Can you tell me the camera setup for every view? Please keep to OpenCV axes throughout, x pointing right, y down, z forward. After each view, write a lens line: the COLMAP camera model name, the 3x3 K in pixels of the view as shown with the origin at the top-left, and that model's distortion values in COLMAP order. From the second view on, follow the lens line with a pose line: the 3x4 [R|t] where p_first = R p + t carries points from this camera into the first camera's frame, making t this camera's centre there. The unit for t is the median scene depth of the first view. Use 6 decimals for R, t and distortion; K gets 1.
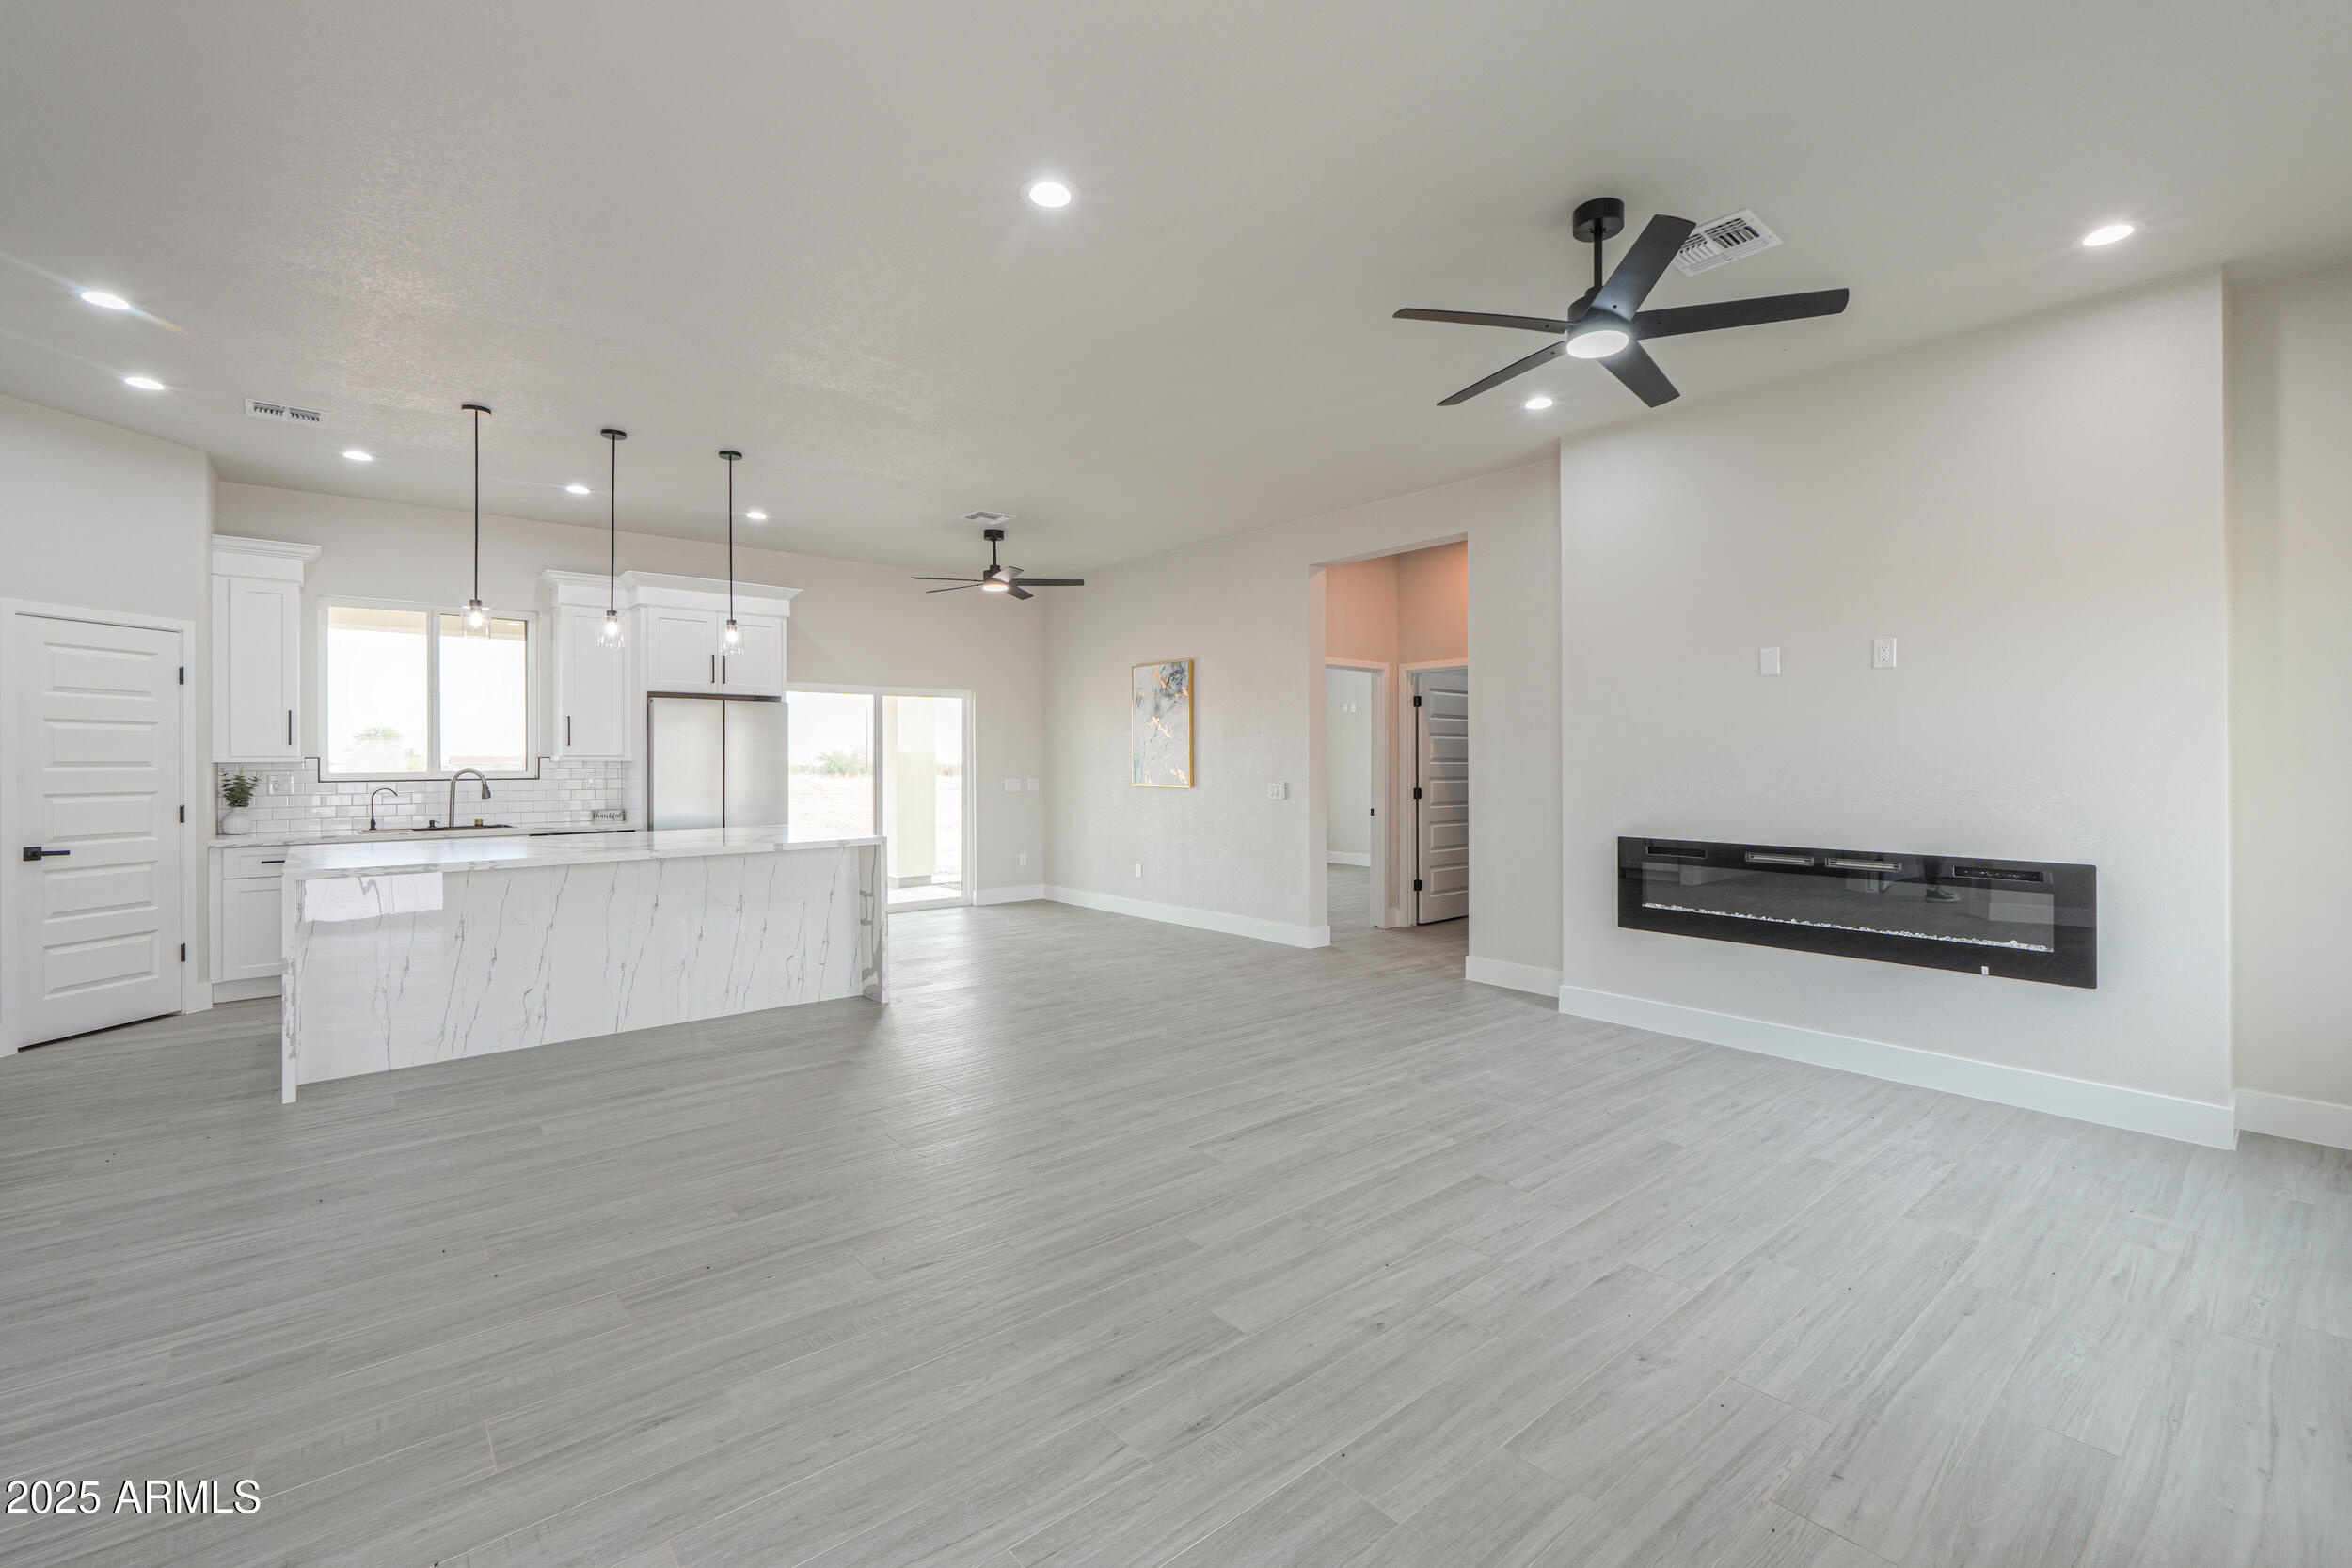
lens RADIAL K [[997.7, 0, 1208.1], [0, 997.7, 759.2], [0, 0, 1]] dist [-0.006636, 0.001006]
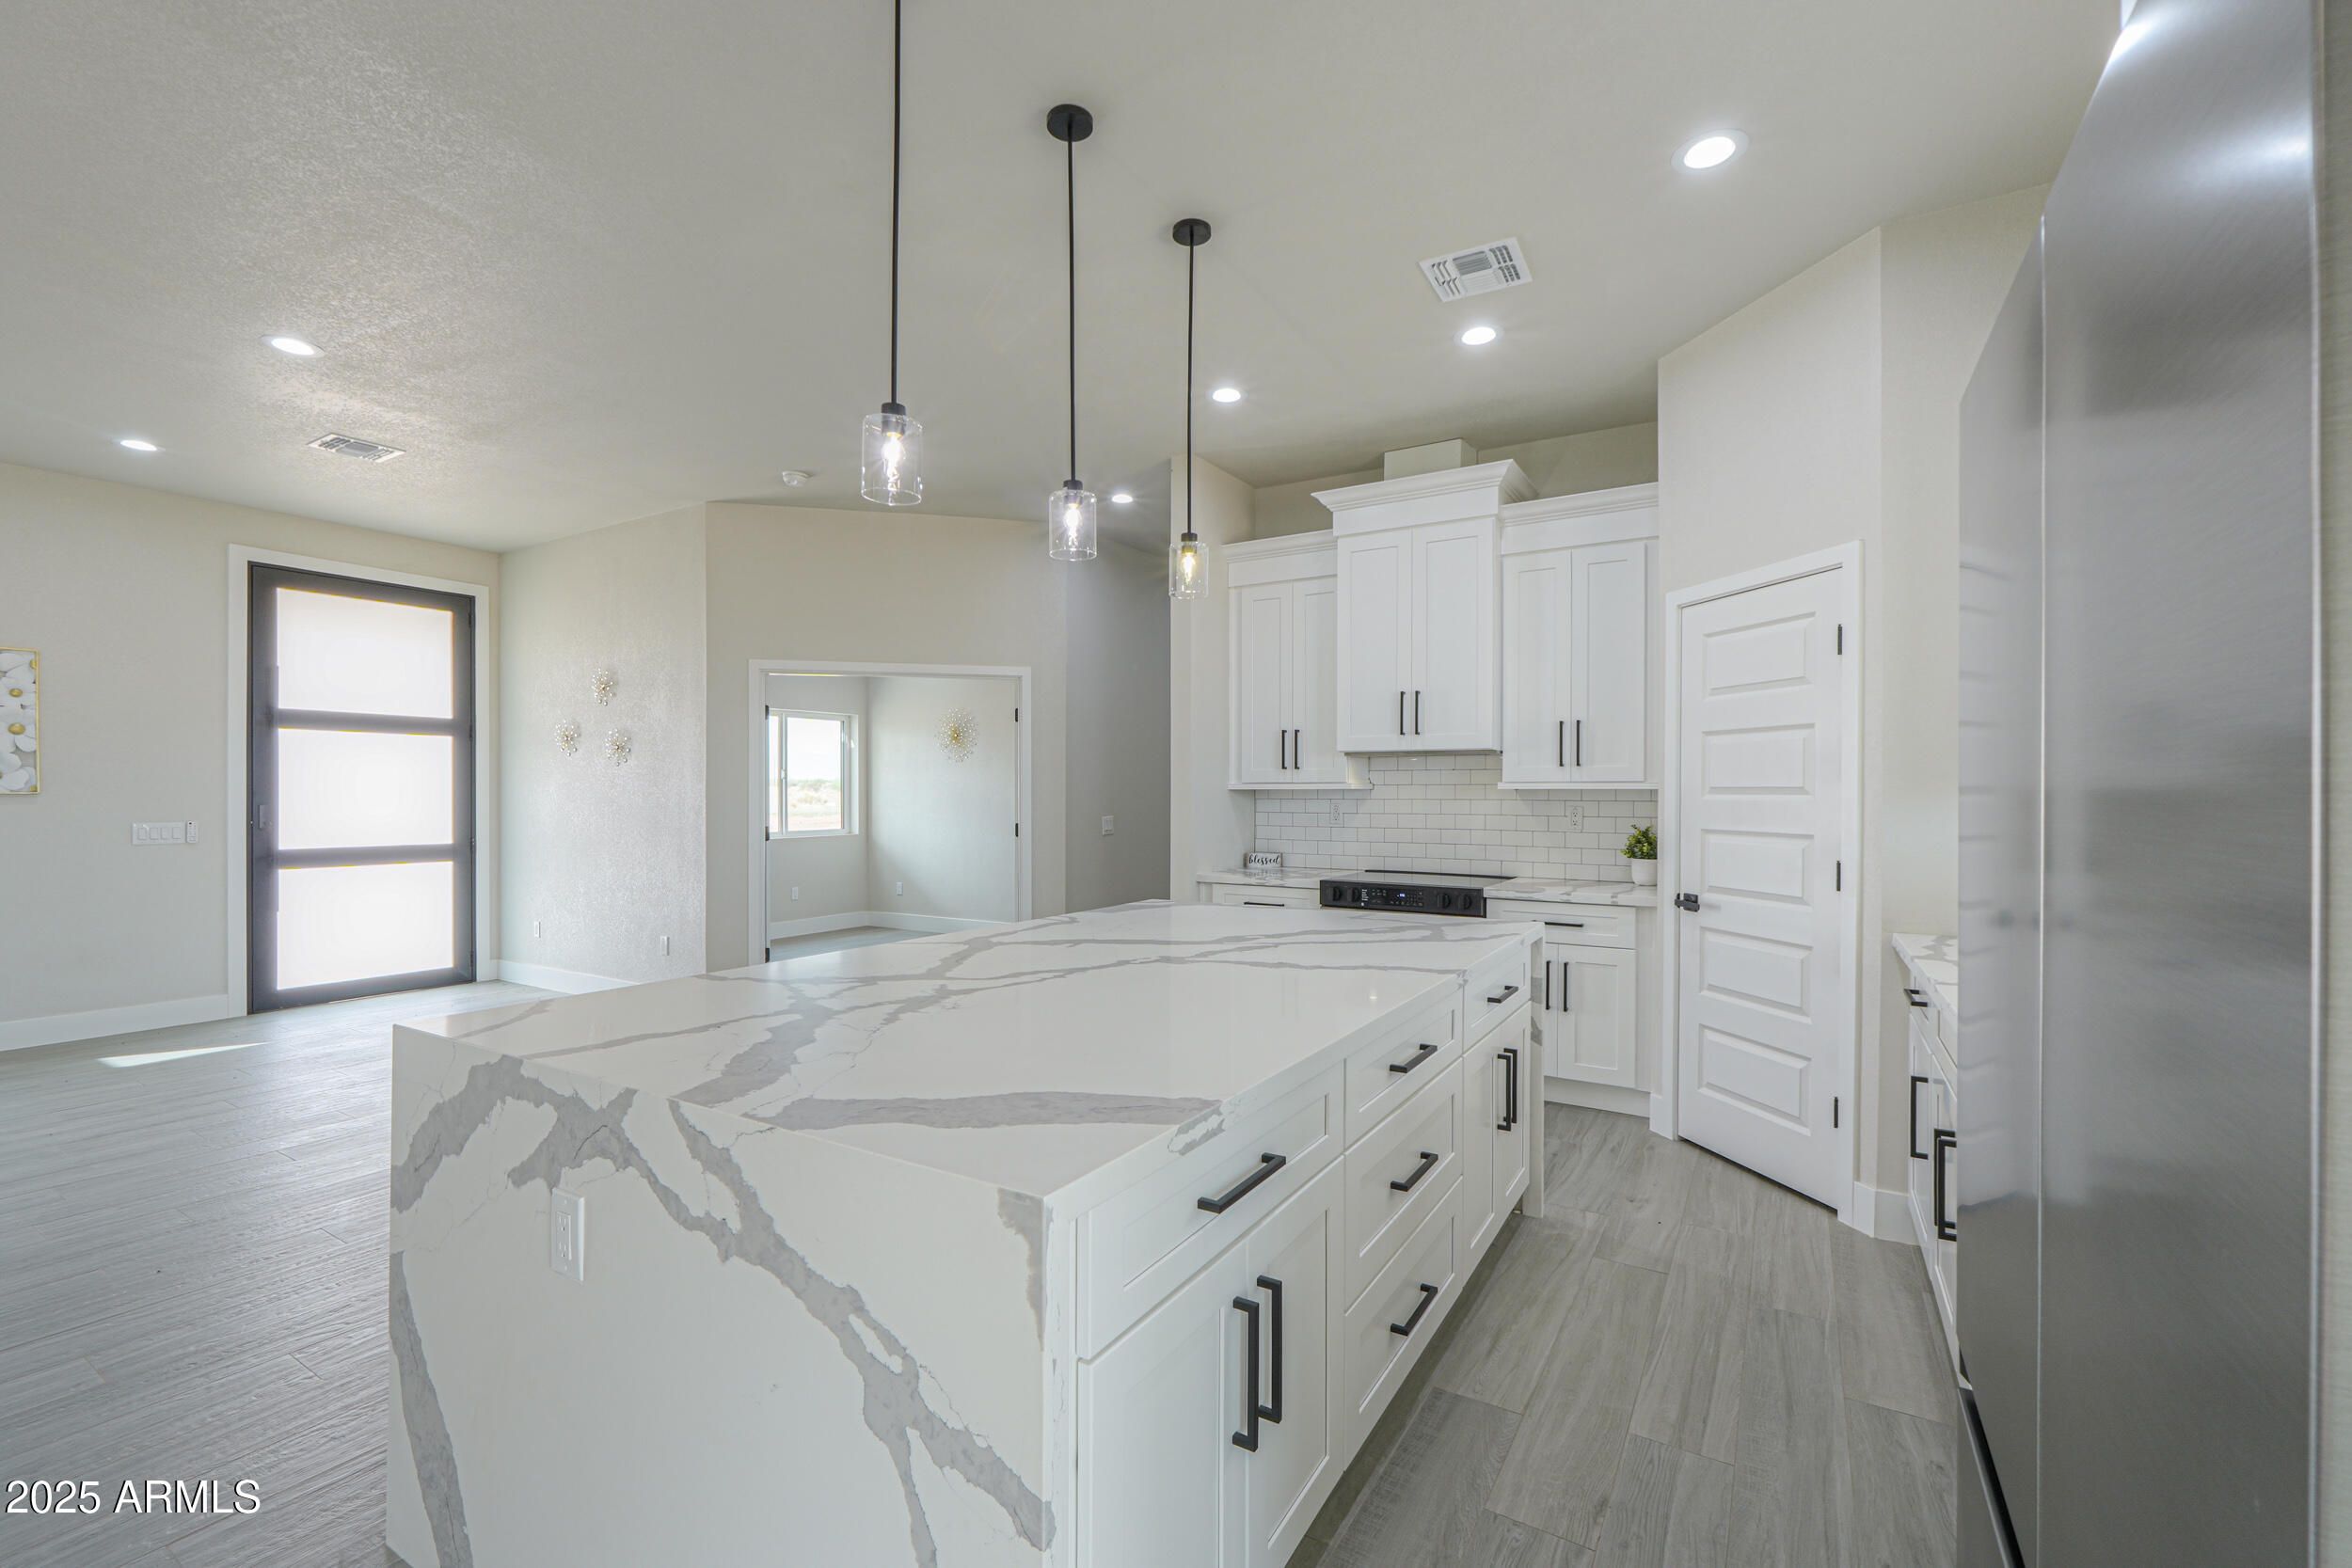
lens RADIAL K [[997.7, 0, 1190.5], [0, 997.7, 793.0], [0, 0, 1]] dist [-0.006636, 0.001006]
pose [[-0.951020, 0.005402, -0.309083, -0.477479], [0.003751, 0.999975, 0.005936, 0.000867], [0.309107, 0.004486, -0.951017, 1.409877]]
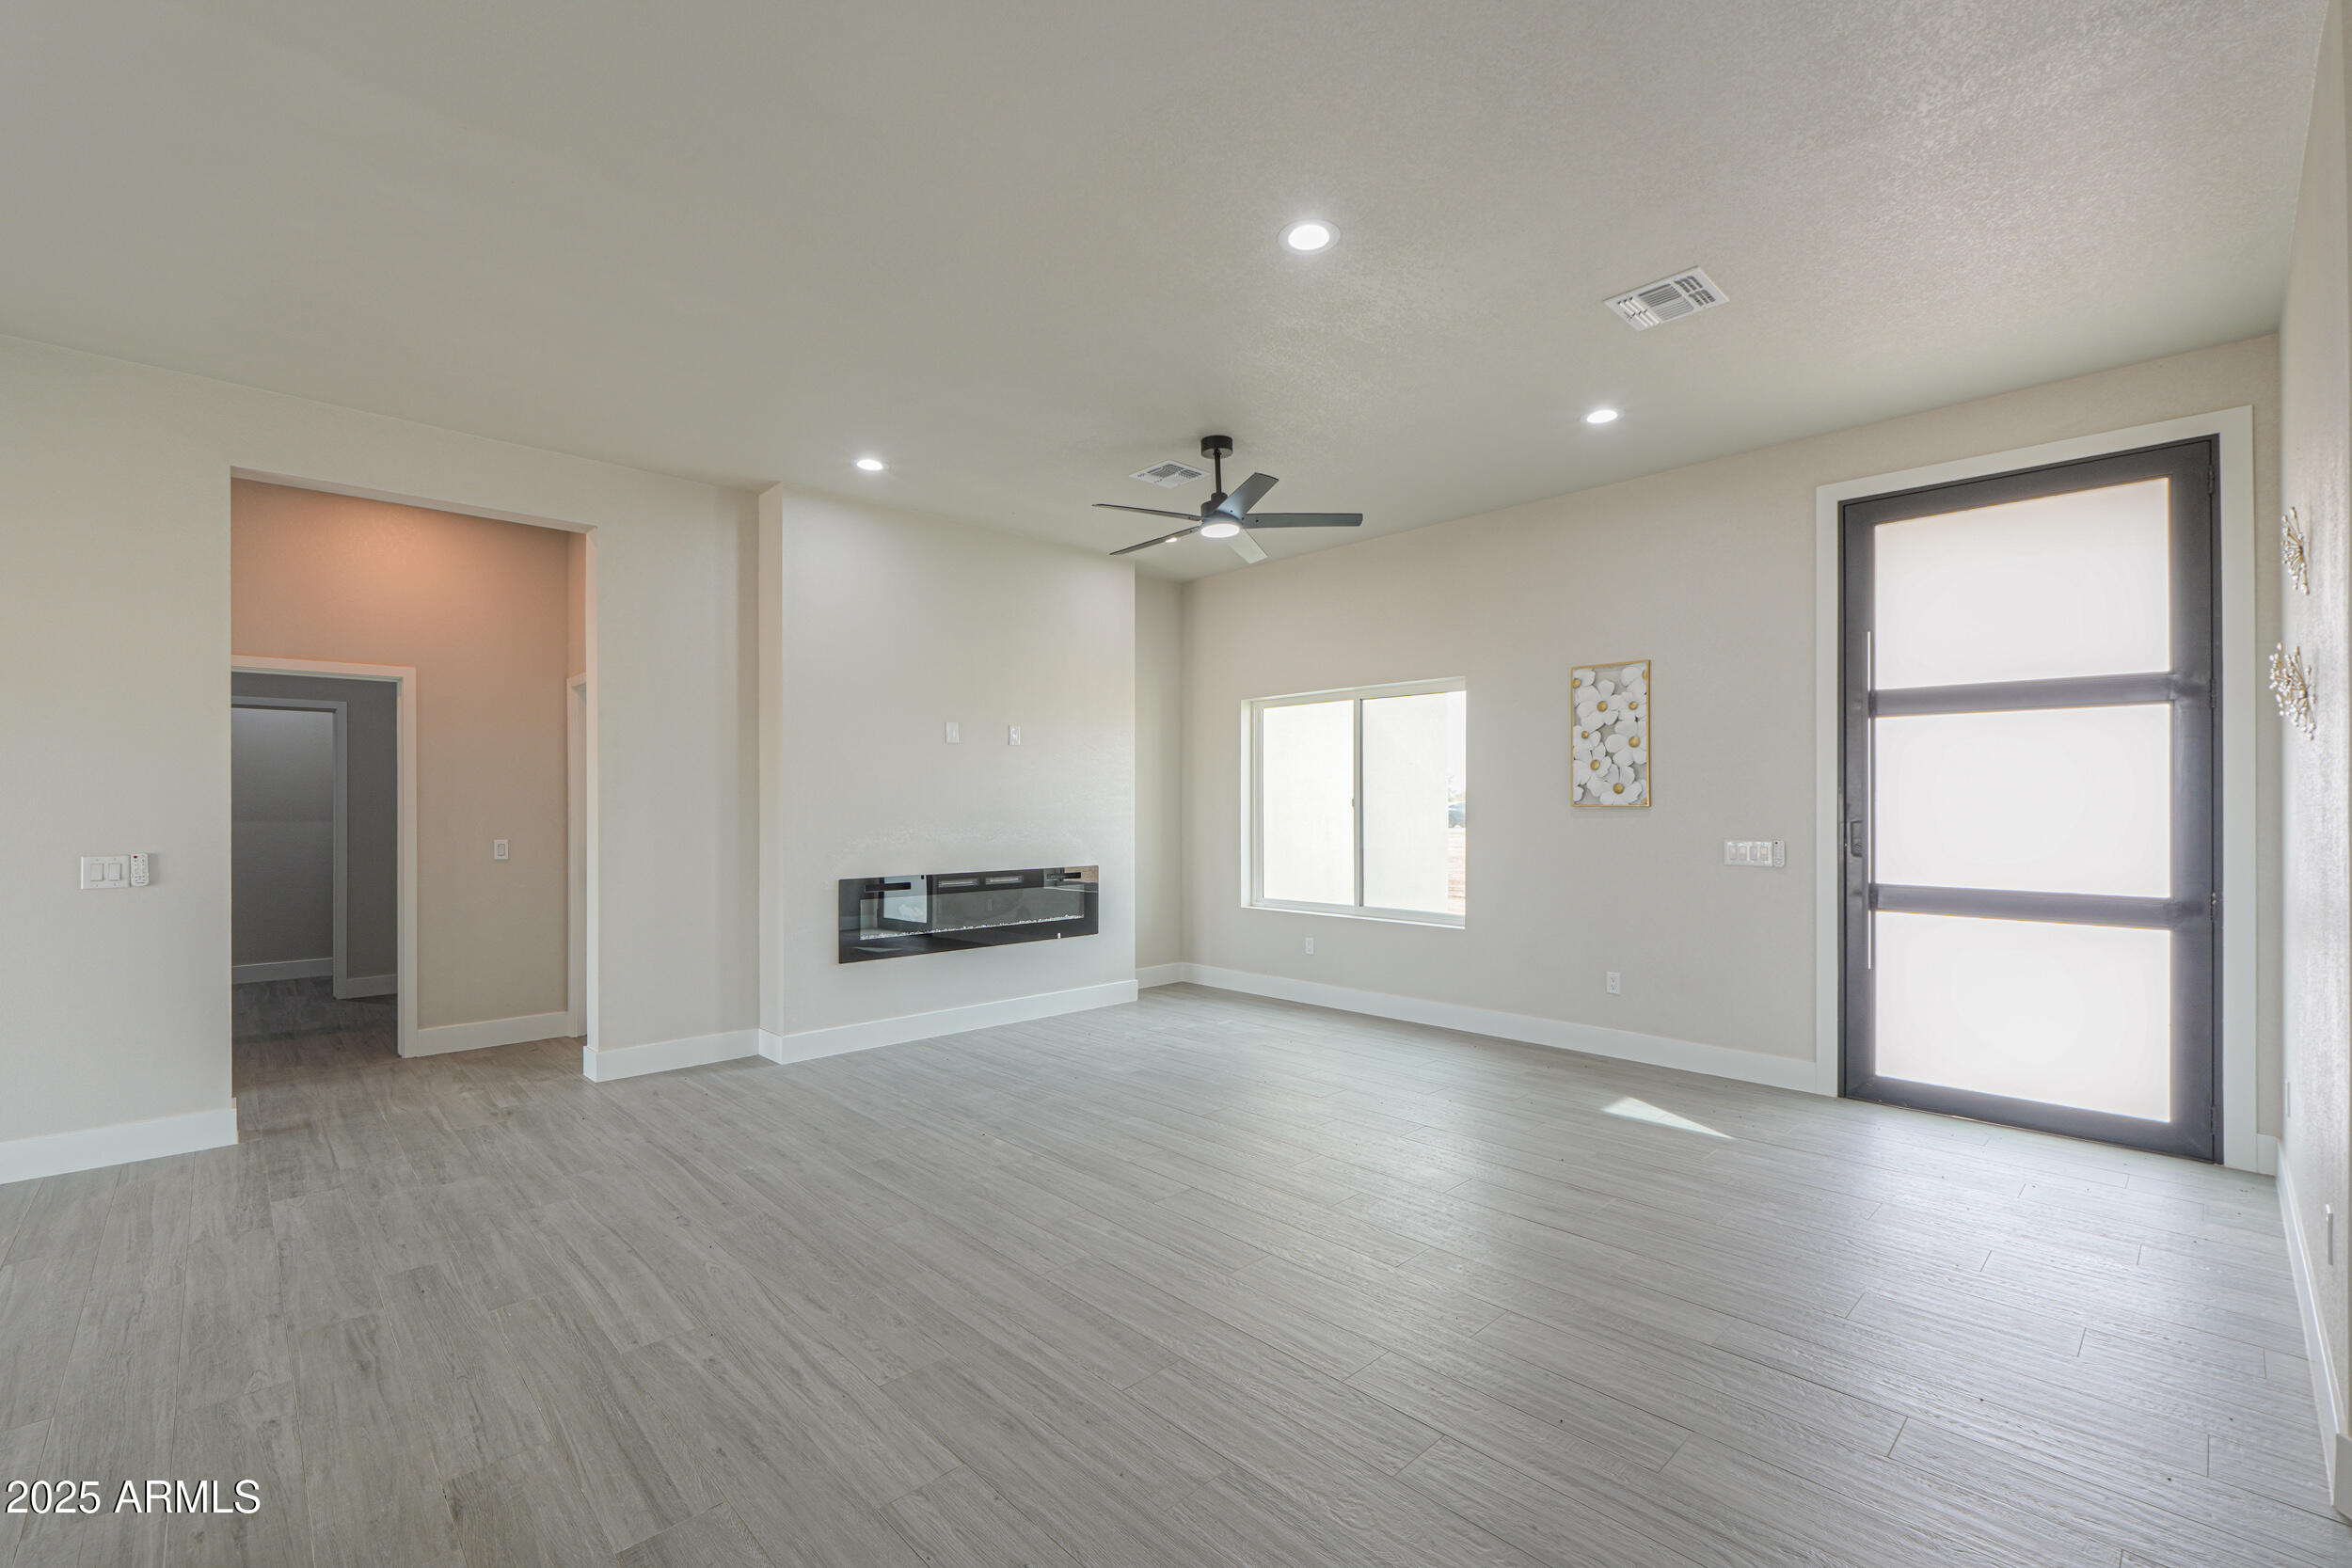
lens RADIAL K [[997.7, 0, 1172.7], [0, 997.7, 794.4], [0, 0, 1]] dist [-0.006636, 0.001006]
pose [[-0.051645, 0.014756, 0.998556, -0.633926], [0.005438, 0.999880, -0.014495, 0.003080], [-0.998651, 0.004681, -0.051719, 0.650304]]
